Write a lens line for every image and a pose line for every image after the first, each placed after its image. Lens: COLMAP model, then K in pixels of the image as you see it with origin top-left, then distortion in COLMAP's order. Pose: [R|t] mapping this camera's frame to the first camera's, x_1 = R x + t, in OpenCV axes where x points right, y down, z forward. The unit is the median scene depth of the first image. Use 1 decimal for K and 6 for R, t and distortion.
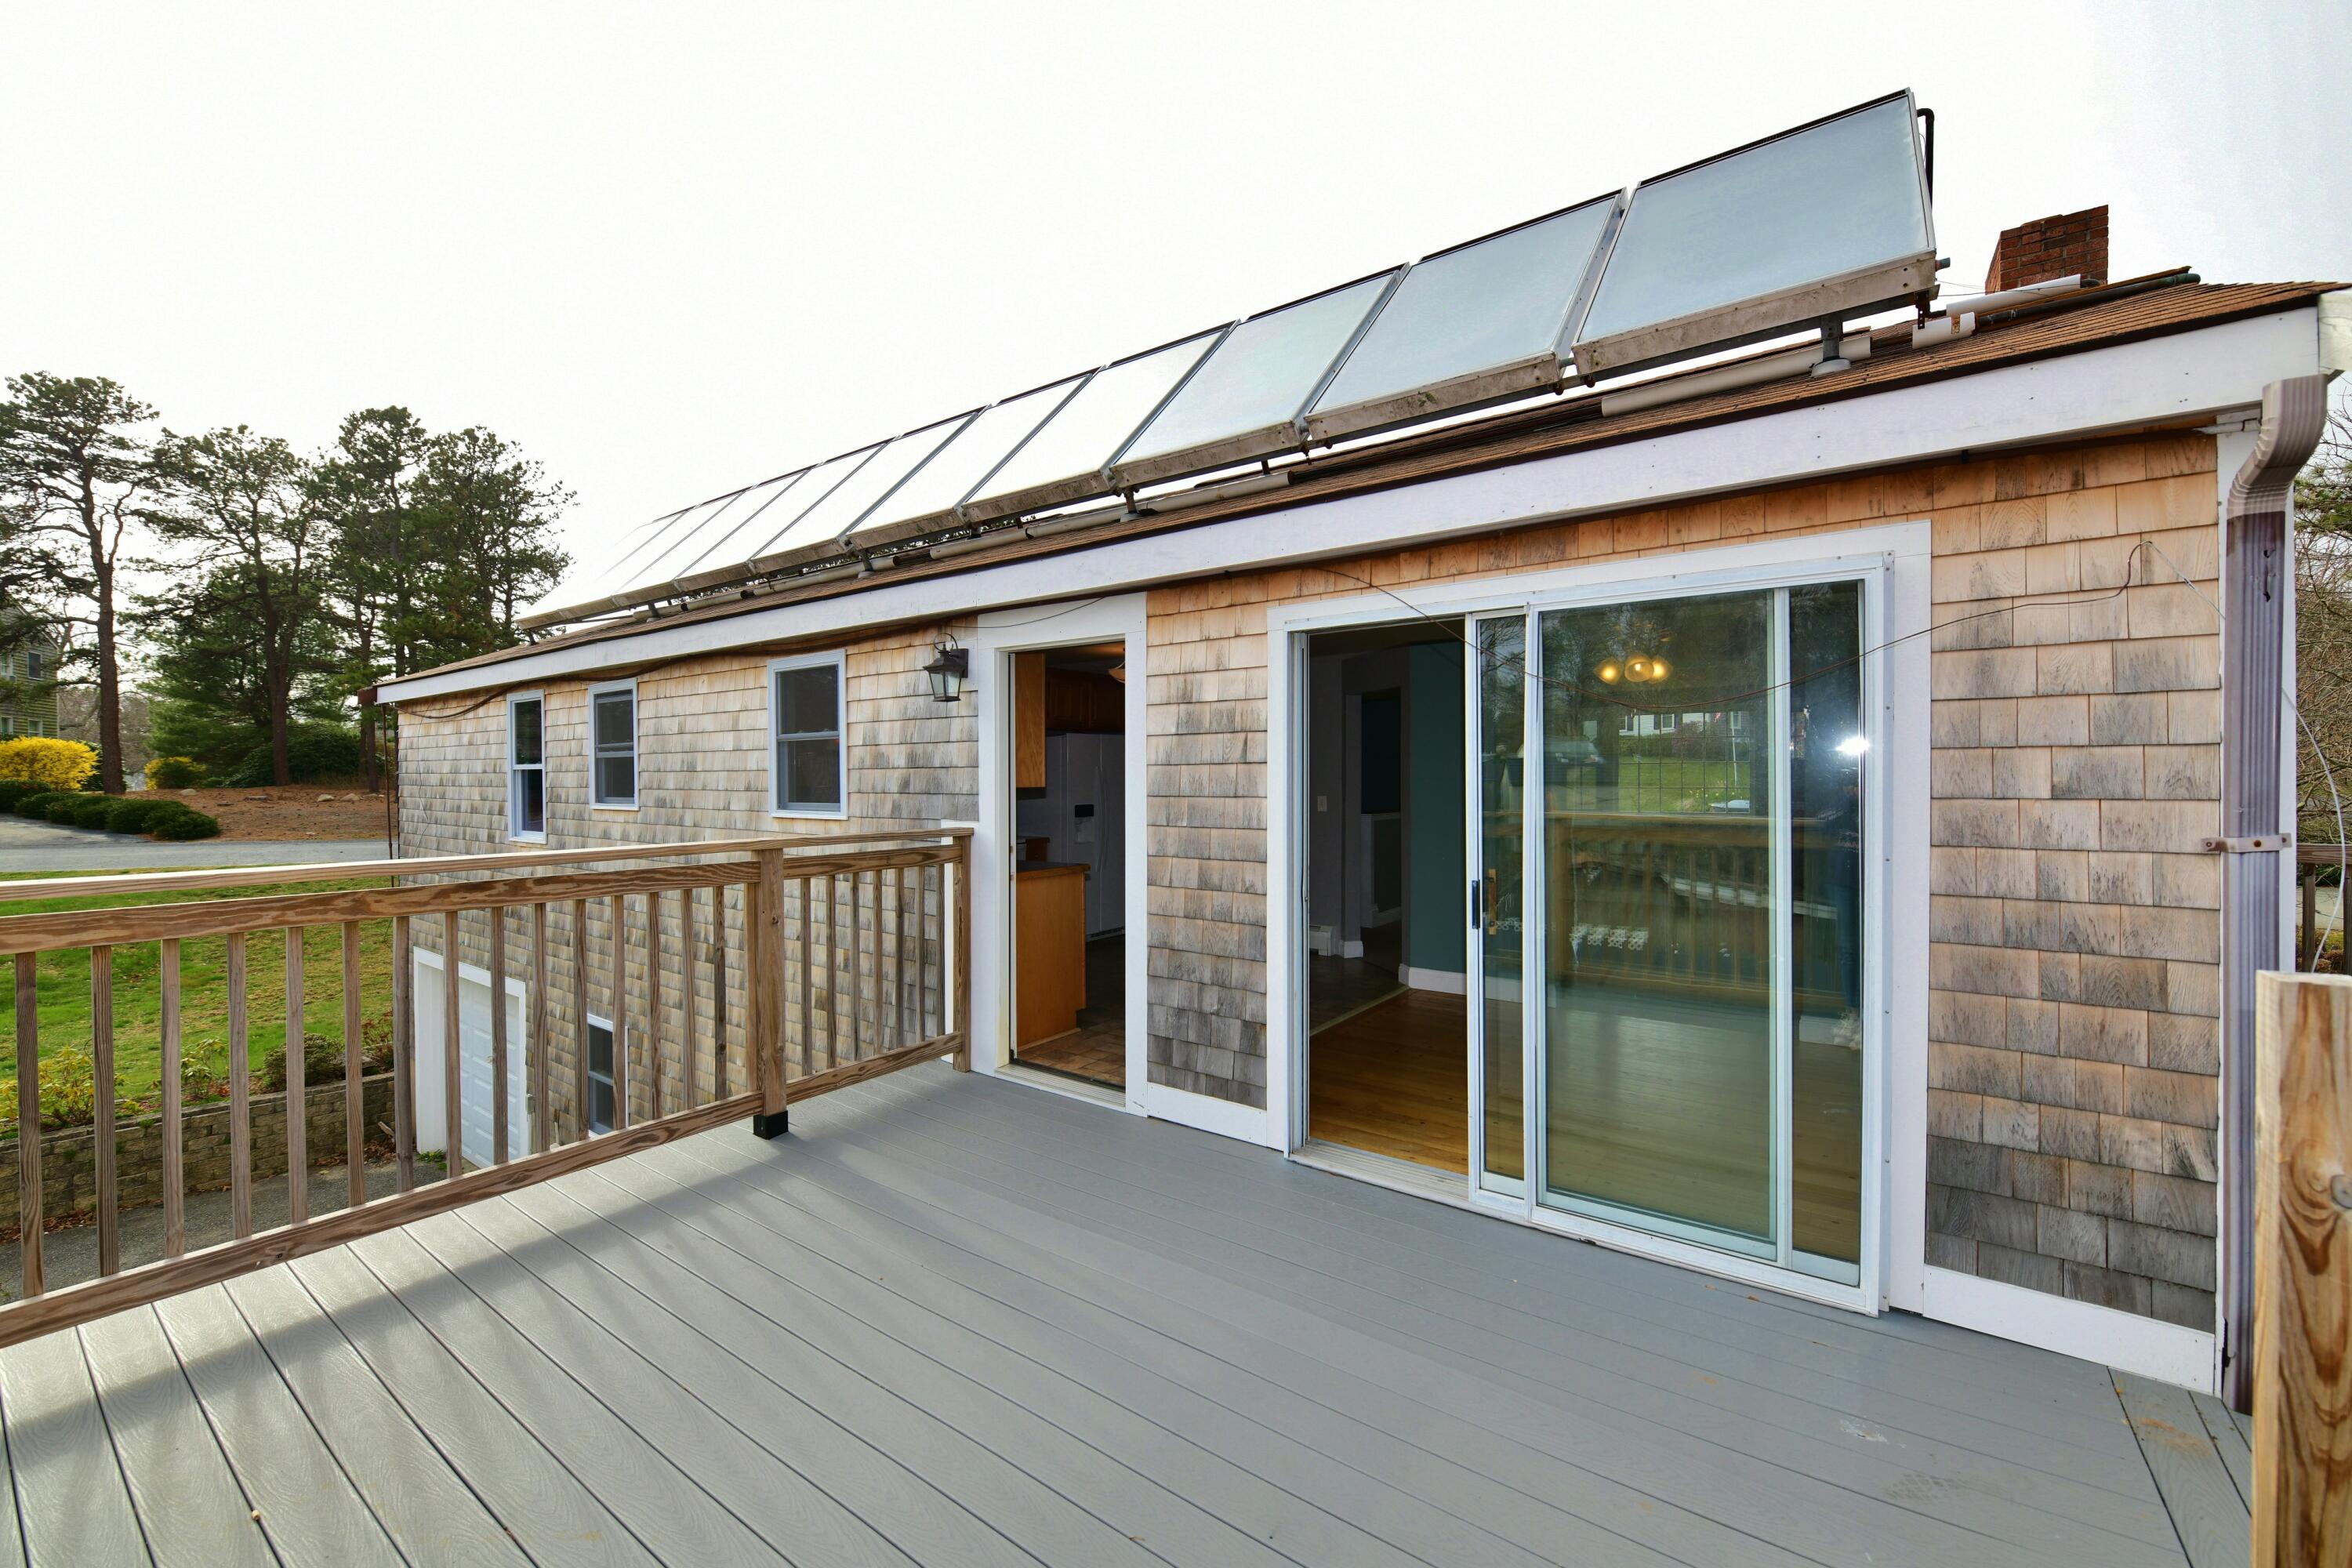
lens RADIAL K [[932.1, 0, 1176.0], [0, 932.1, 784.0], [0, 0, 1]] dist [-0.001463, -0.003584]
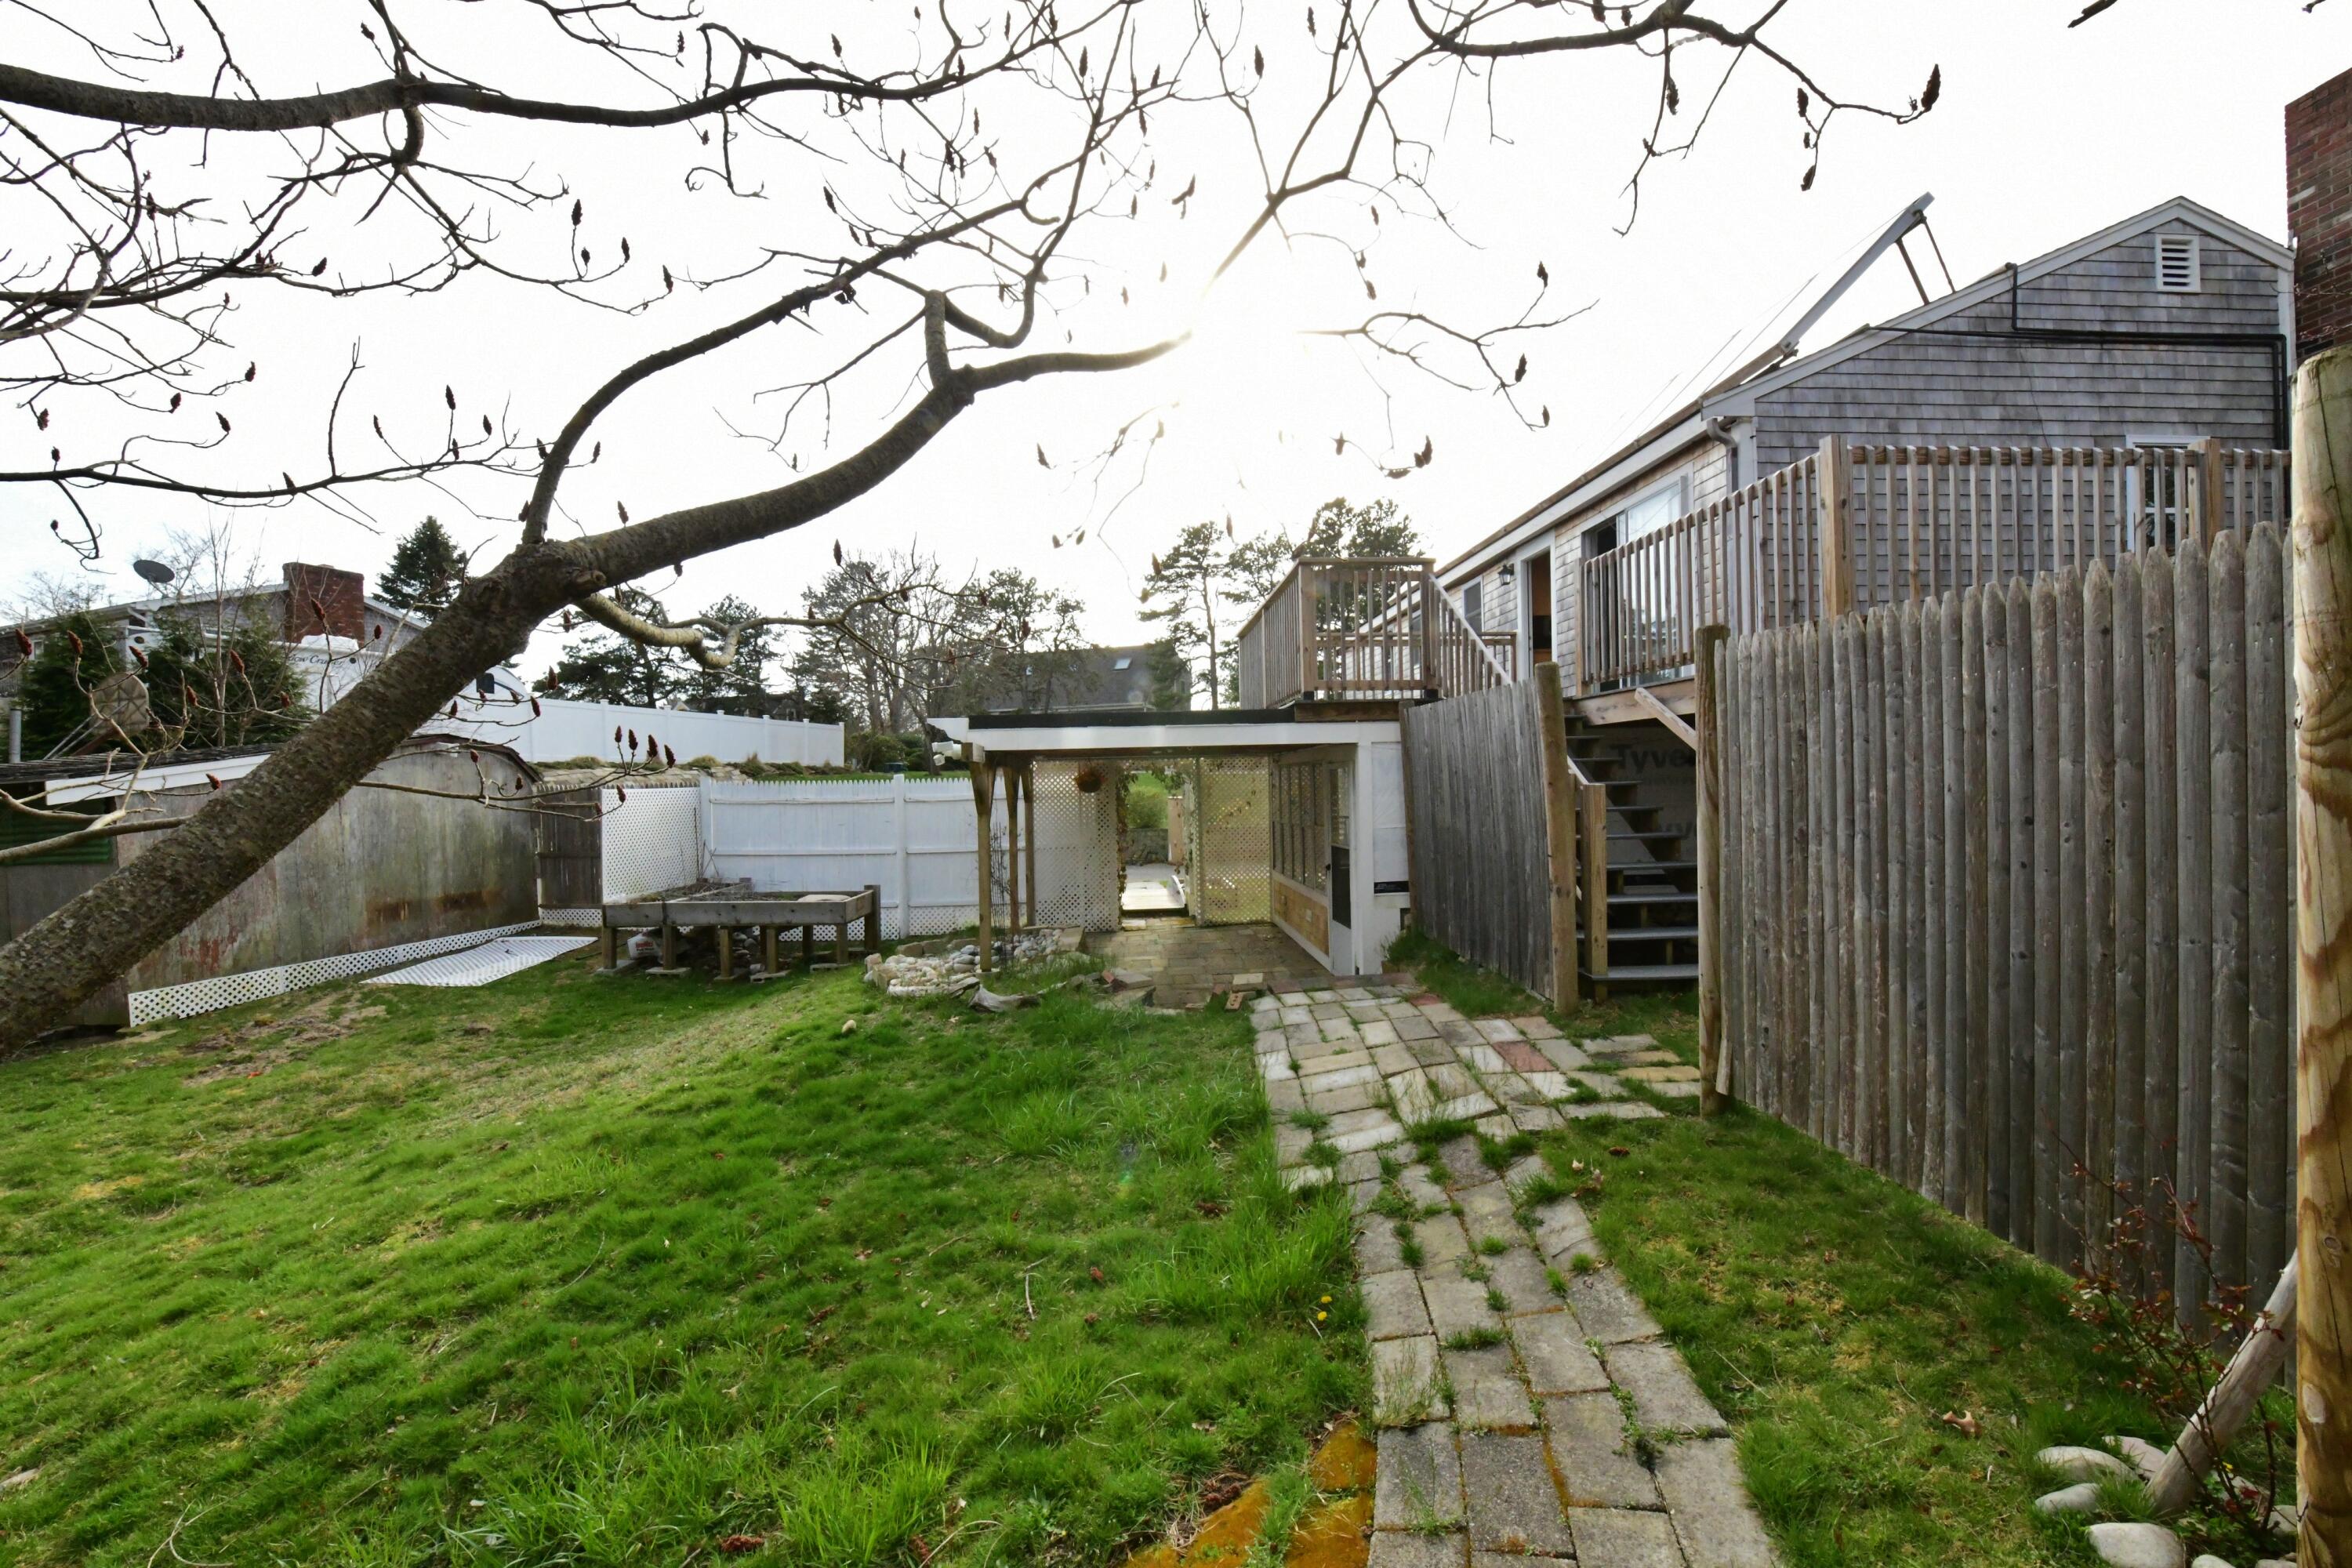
lens RADIAL K [[932.1, 0, 1176.0], [0, 932.1, 784.0], [0, 0, 1]] dist [-0.001463, -0.003584]
pose [[0.641741, -0.007593, -0.766884, 0.174647], [0.012288, 0.999924, 0.000382, 0.068940], [0.766823, -0.009668, 0.641786, -0.211401]]
